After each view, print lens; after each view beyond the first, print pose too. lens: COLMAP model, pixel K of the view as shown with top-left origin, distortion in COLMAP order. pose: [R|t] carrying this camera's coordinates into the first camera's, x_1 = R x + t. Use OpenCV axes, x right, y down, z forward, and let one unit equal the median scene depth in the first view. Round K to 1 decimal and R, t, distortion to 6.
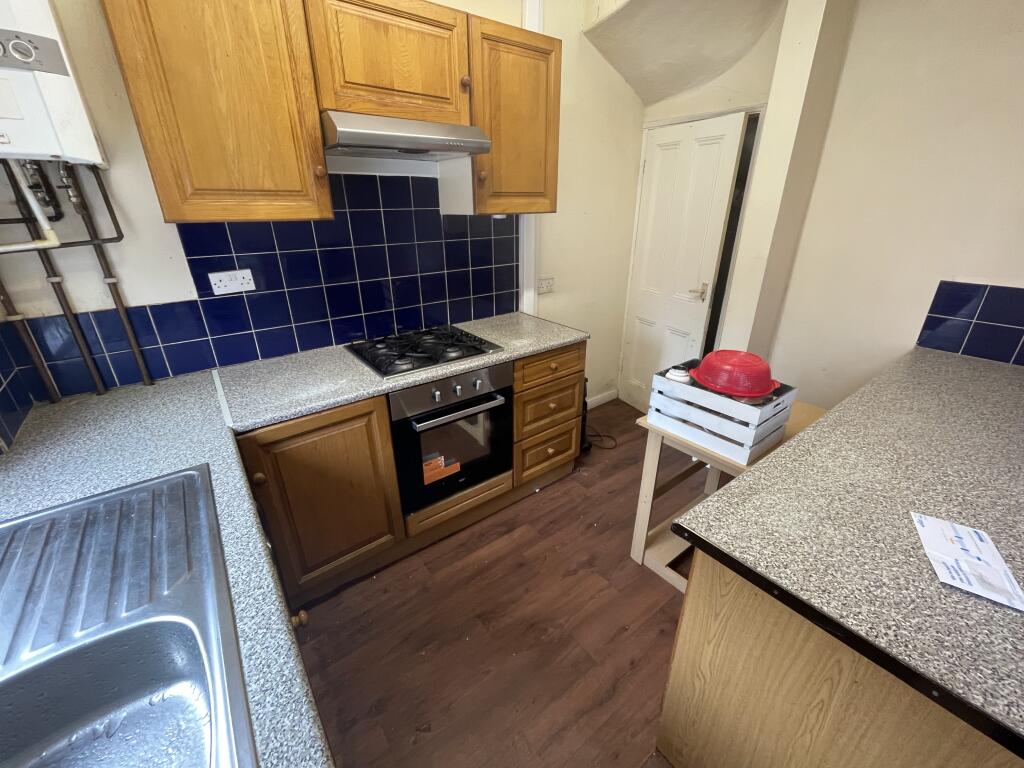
lens RADIAL K [[418.1, 0, 512.0], [0, 418.1, 384.0], [0, 0, 1]] dist [-0.003859, -0.000389]
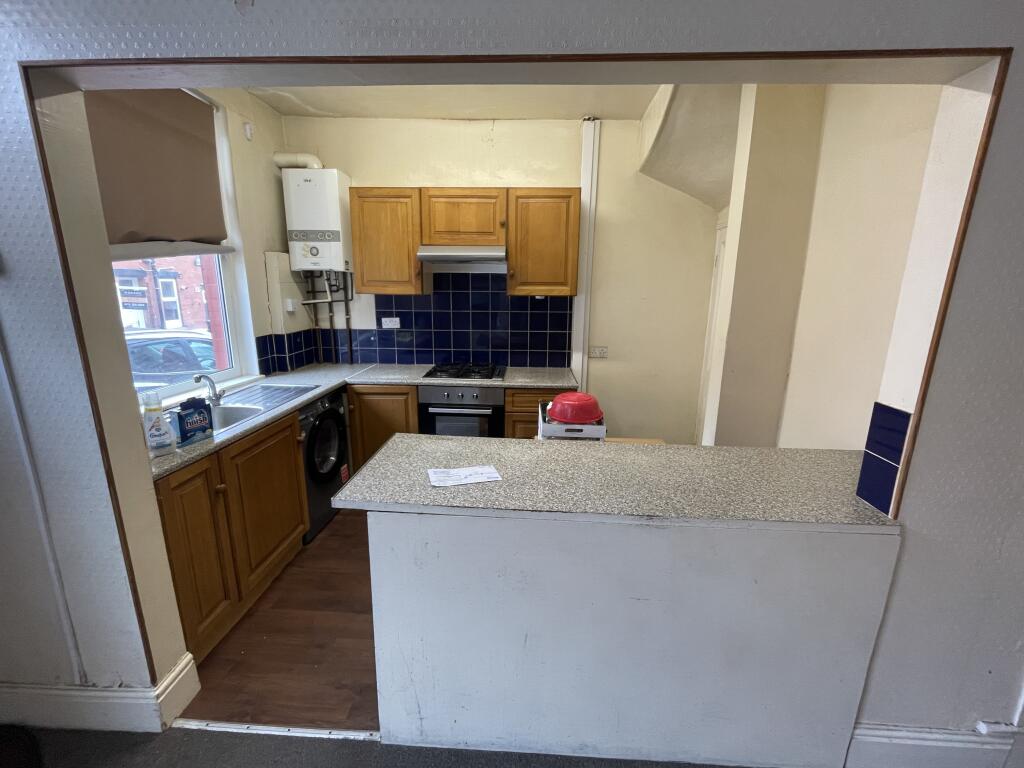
lens RADIAL K [[418.1, 0, 512.0], [0, 418.1, 384.0], [0, 0, 1]] dist [-0.003859, -0.000389]
pose [[0.764496, 0.154309, -0.625887, 1.127553], [-0.270509, 0.958097, -0.094203, 0.075147], [0.585124, 0.241326, 0.774204, -0.166281]]
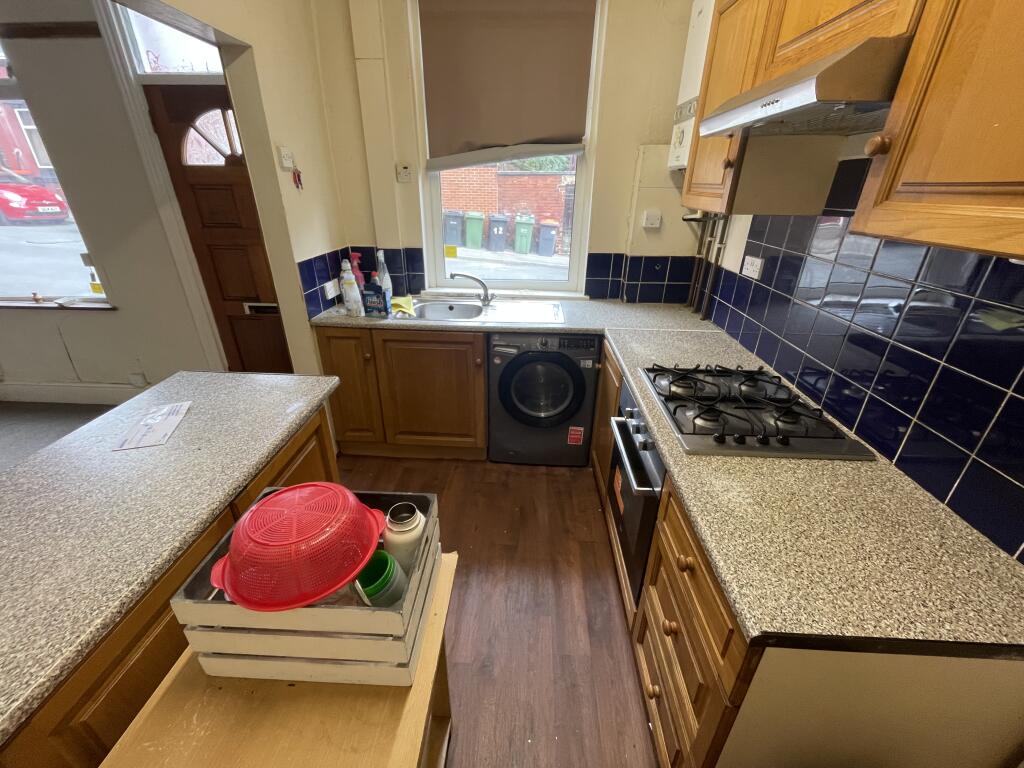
lens RADIAL K [[418.1, 0, 512.0], [0, 418.1, 384.0], [0, 0, 1]] dist [-0.003859, -0.000389]
pose [[-0.646144, 0.325166, -0.690482, 0.617266], [-0.316089, 0.709453, 0.629892, -0.530555], [0.694684, 0.625255, -0.355627, 1.168128]]
